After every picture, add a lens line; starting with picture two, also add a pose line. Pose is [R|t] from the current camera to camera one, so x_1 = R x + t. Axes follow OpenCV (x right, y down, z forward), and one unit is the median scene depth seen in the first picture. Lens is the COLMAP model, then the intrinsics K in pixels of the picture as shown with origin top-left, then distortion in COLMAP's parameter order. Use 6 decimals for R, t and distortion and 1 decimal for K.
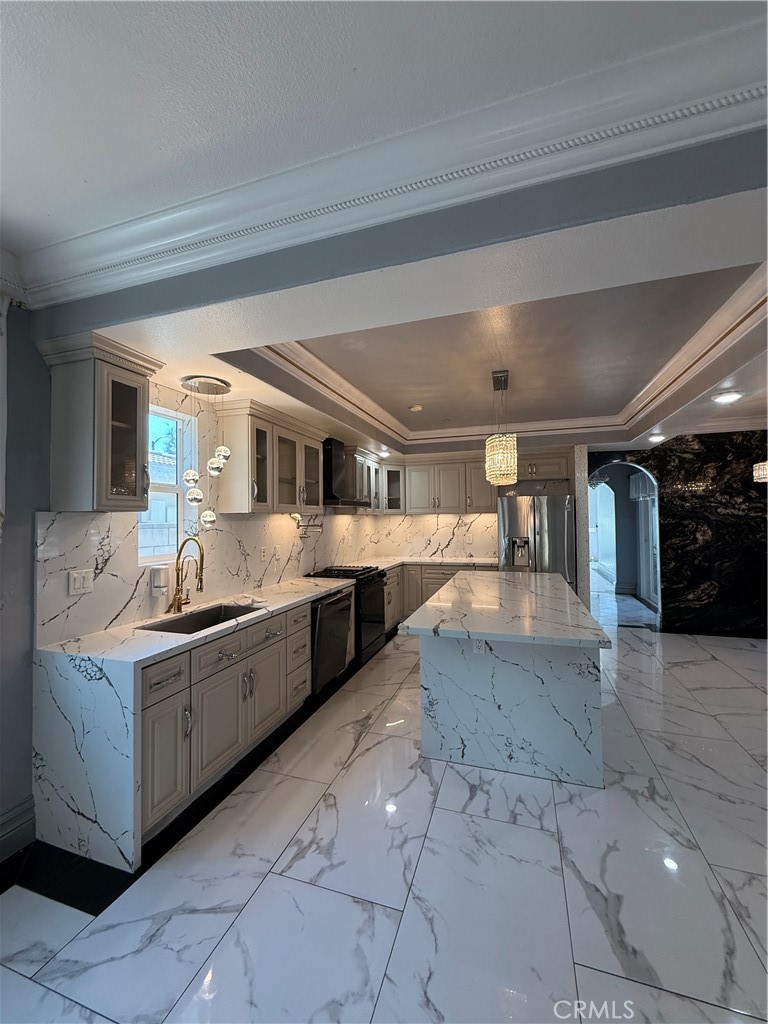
lens RADIAL K [[406.8, 0, 383.5], [0, 406.8, 508.6], [0, 0, 1]] dist [0.001510, -0.000404]
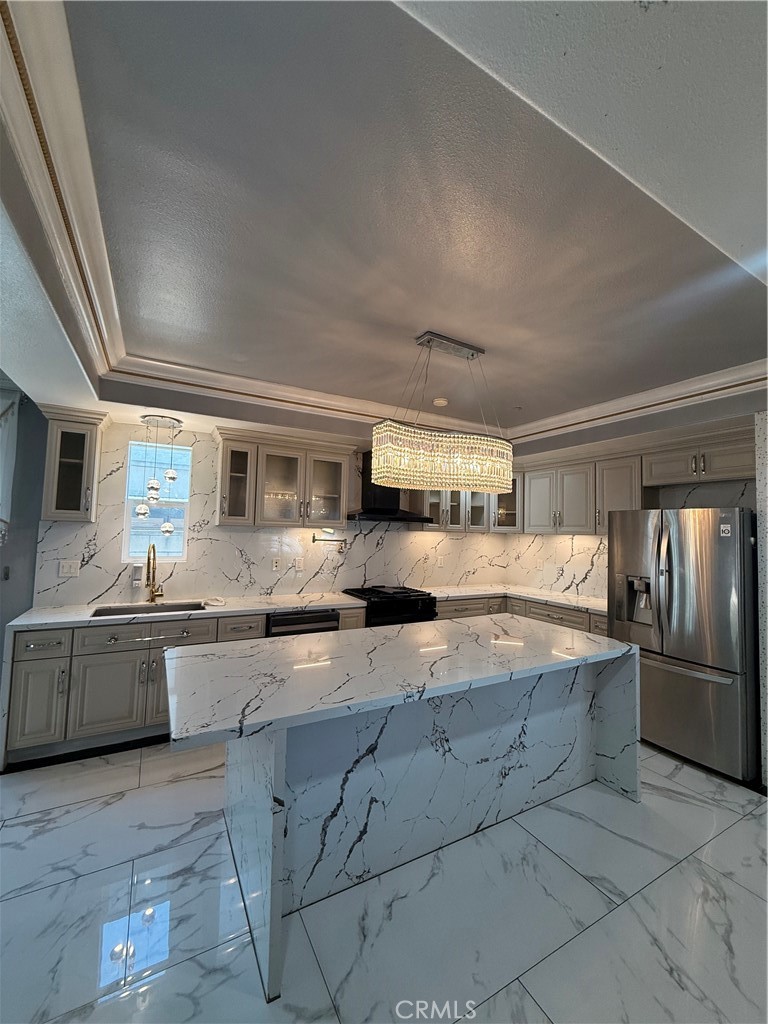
lens RADIAL K [[406.8, 0, 383.5], [0, 406.8, 508.6], [0, 0, 1]] dist [0.001510, -0.000404]
pose [[0.738199, -0.005564, -0.674560, 0.797872], [-0.018608, 0.999418, -0.028606, -0.012980], [0.674327, 0.033669, 0.737665, 0.484371]]
